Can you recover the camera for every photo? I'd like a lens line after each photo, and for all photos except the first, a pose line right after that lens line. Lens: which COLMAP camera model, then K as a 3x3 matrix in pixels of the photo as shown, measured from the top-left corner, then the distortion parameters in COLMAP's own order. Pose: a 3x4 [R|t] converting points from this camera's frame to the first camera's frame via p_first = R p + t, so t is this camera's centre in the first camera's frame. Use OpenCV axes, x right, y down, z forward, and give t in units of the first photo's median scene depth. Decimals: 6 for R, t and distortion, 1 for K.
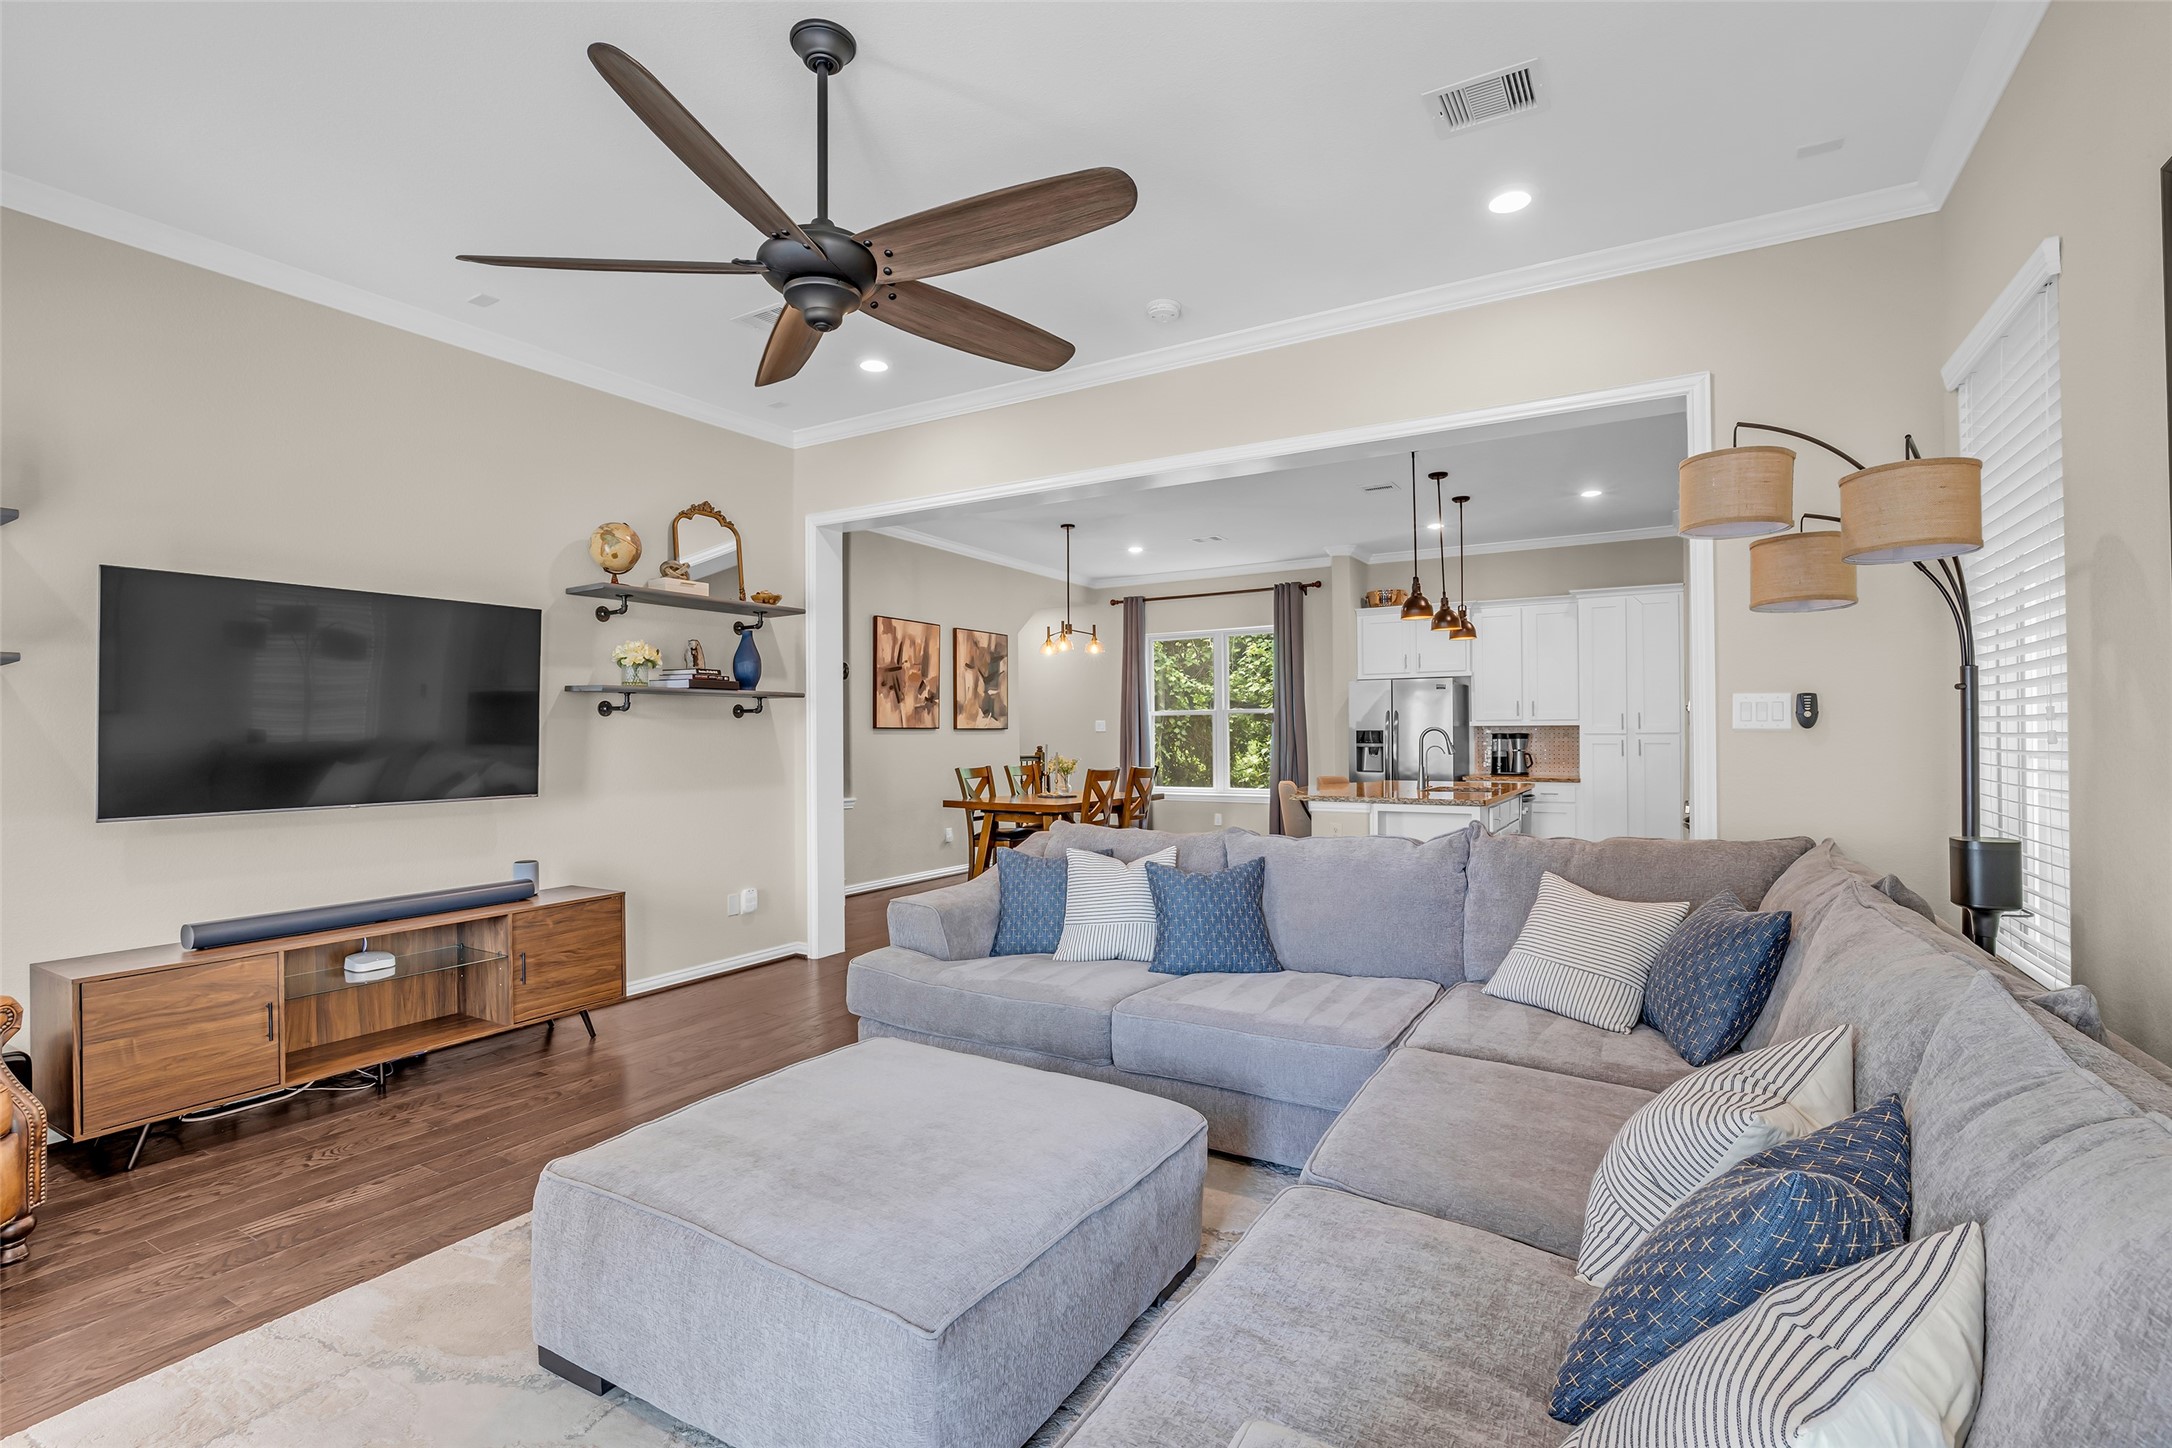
lens RADIAL K [[1010.9, 0, 1075.3], [0, 1010.9, 719.0], [0, 0, 1]] dist [-0.020041, 0.003791]
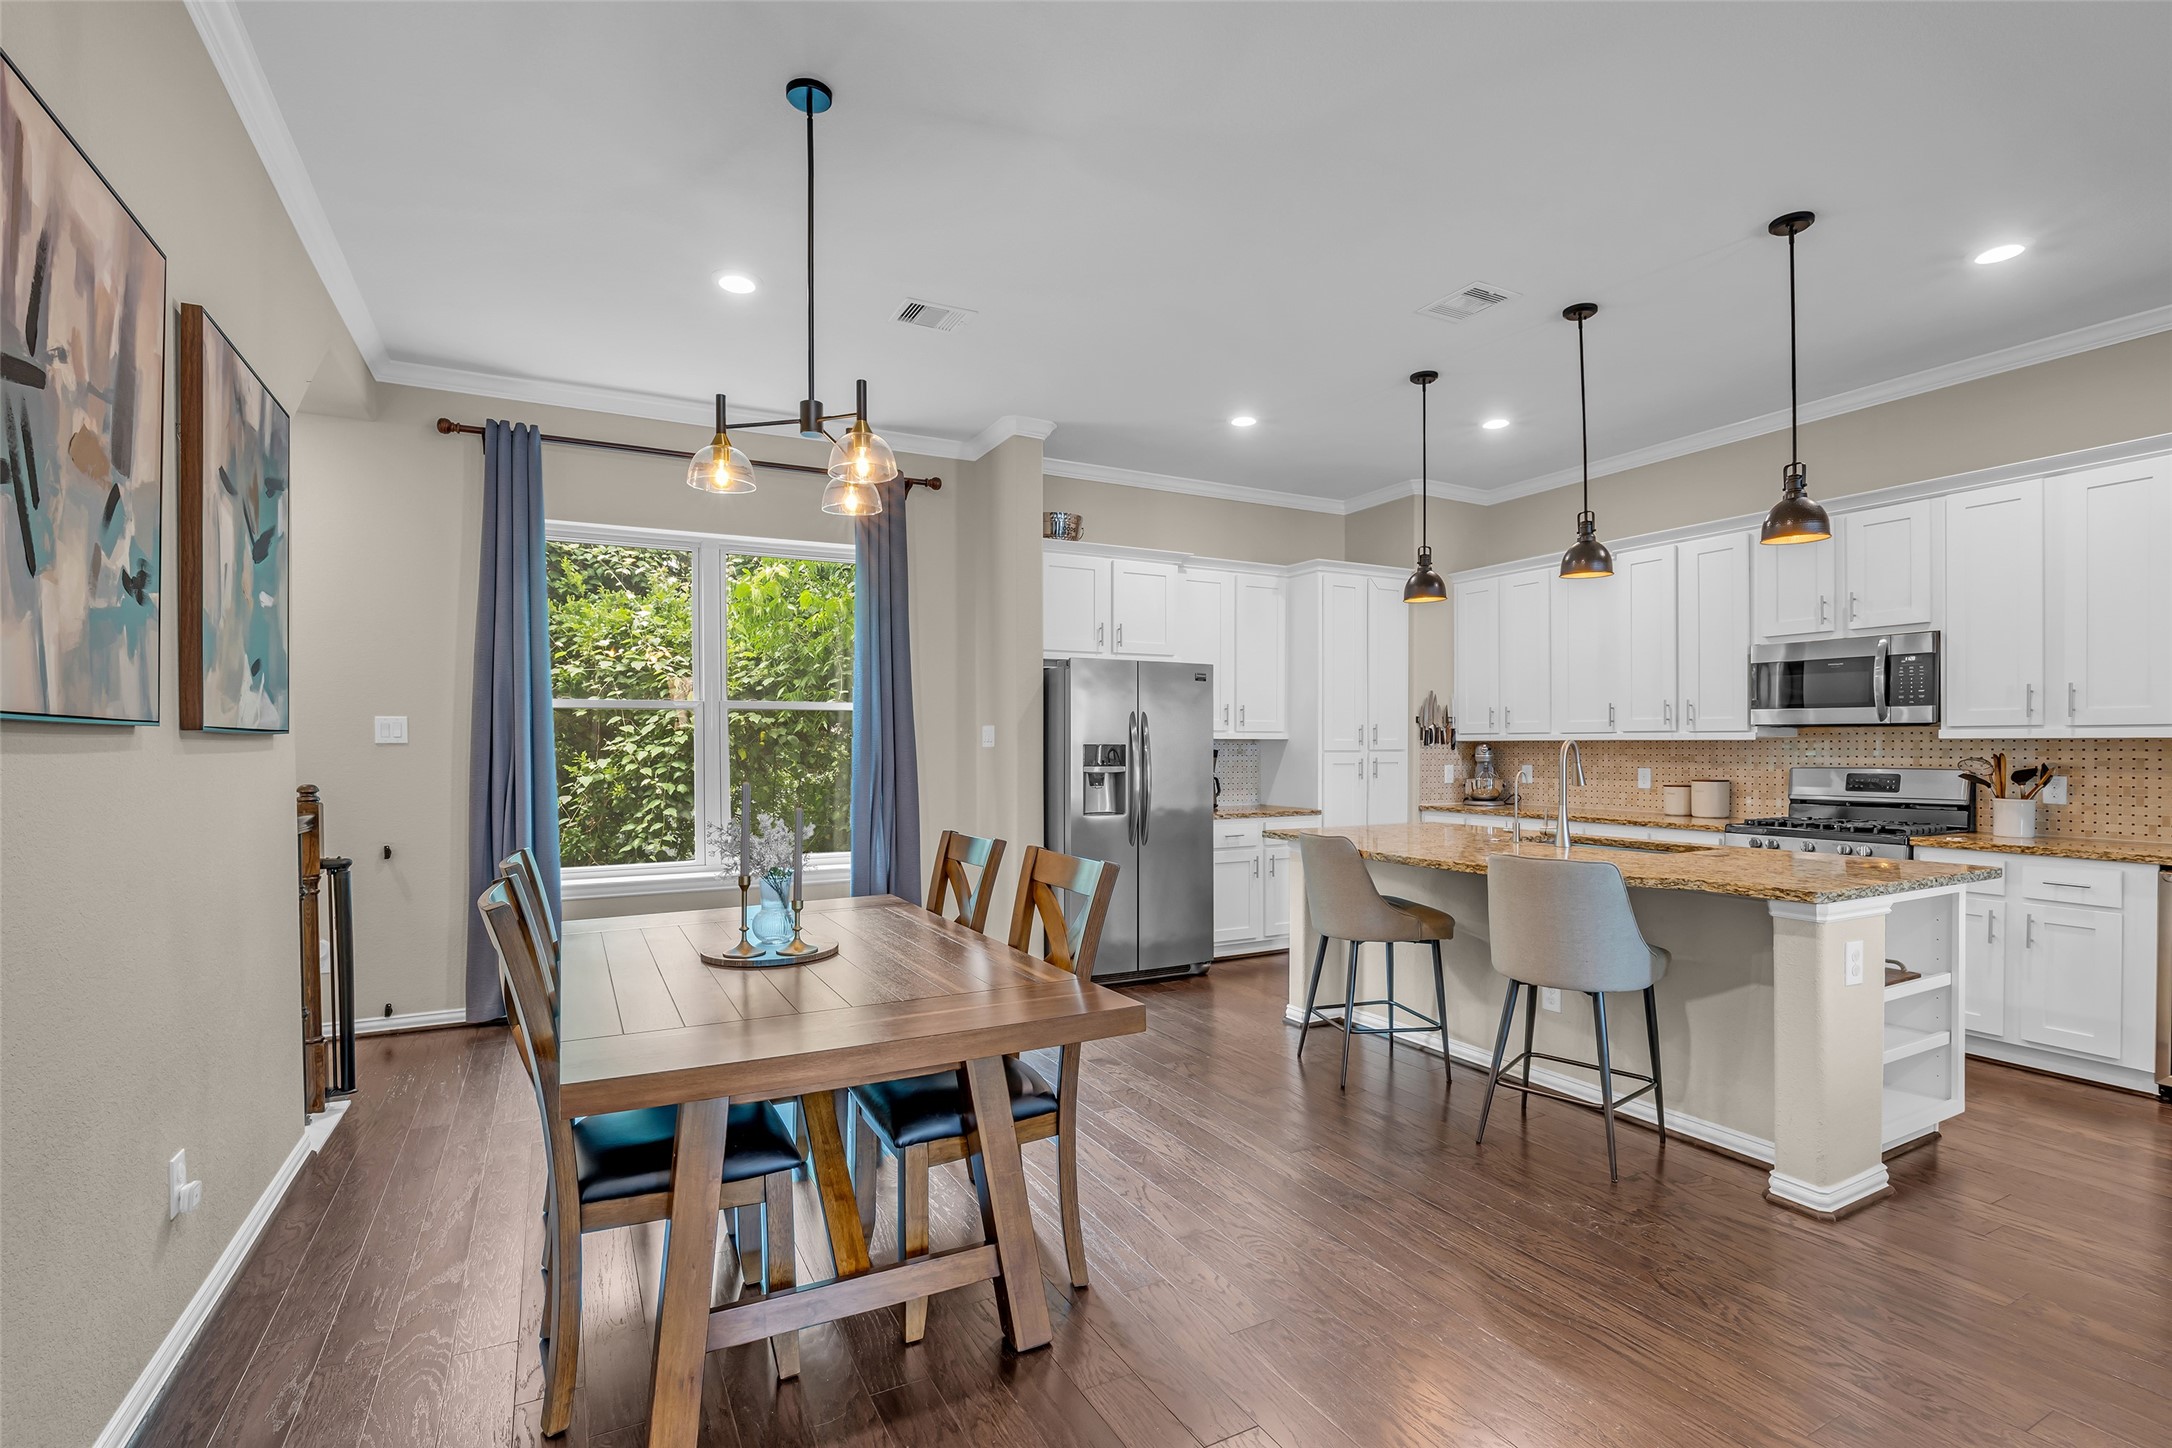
lens RADIAL K [[992.7, 0, 1085.2], [0, 992.7, 744.9], [0, 0, 1]] dist [-0.021991, 0.005606]
pose [[0.517143, 0.005479, 0.855882, -0.211146], [-0.014454, 0.999893, 0.002332, 0.010610], [-0.855777, -0.013577, 0.517166, 0.710592]]
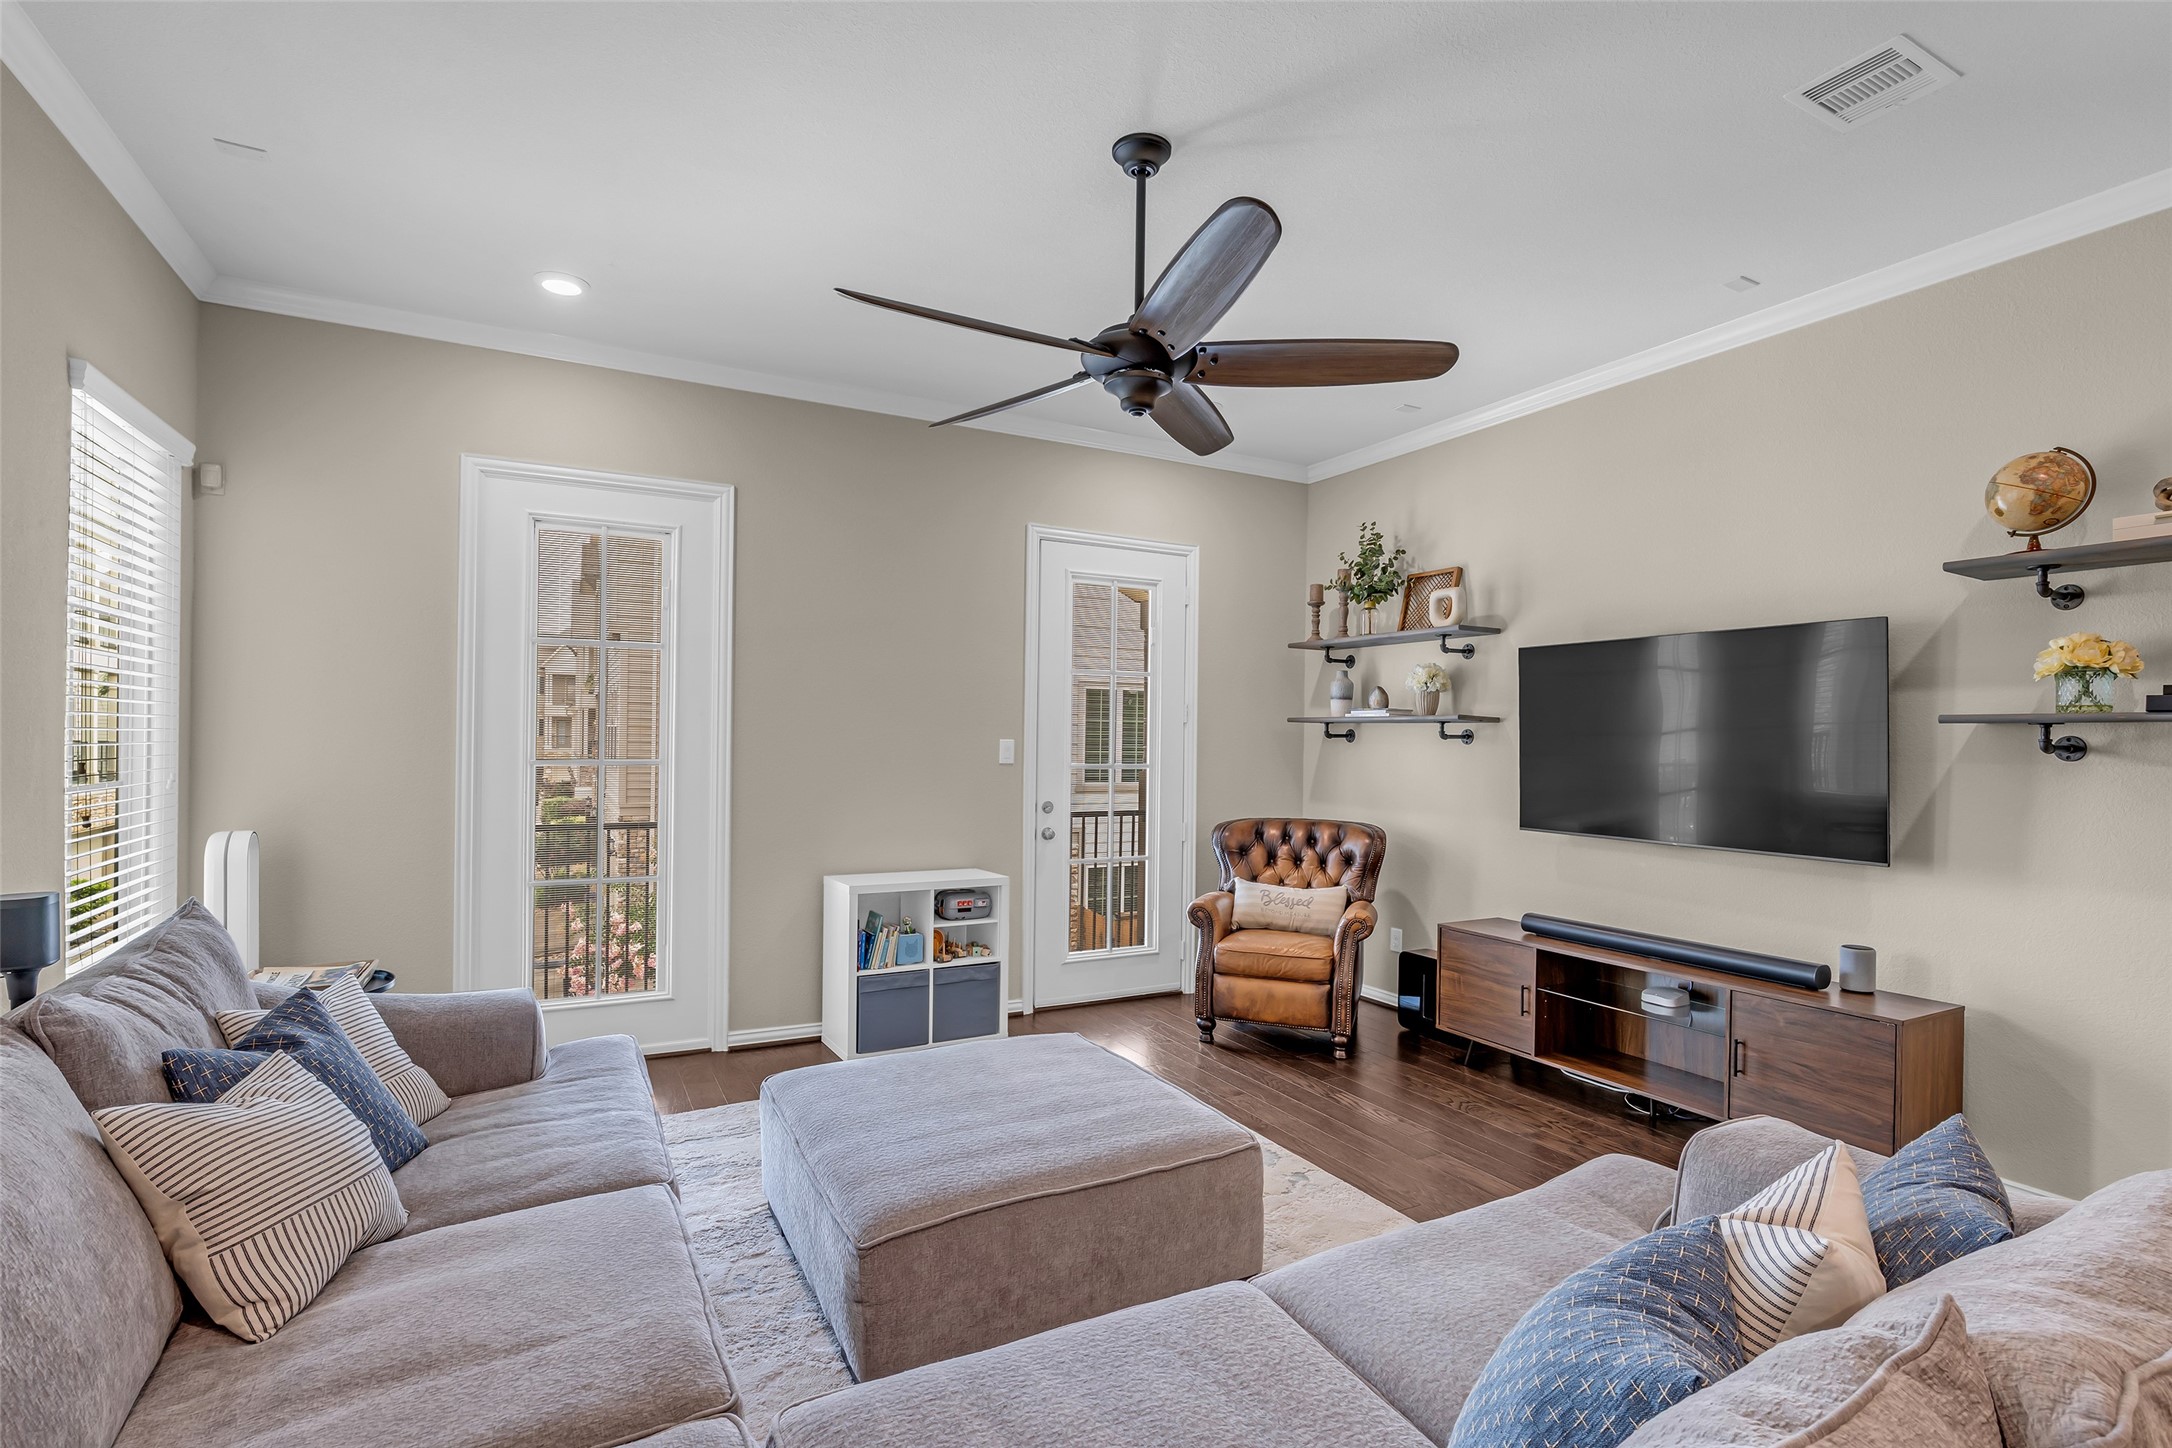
lens RADIAL K [[1010.9, 0, 1084.6], [0, 1010.9, 736.6], [0, 0, 1]] dist [-0.020041, 0.003791]
pose [[-0.515150, -0.005127, -0.857085, 0.204215], [-0.002194, 0.999987, -0.004664, -0.006970], [0.857097, -0.000522, -0.515154, 0.434263]]
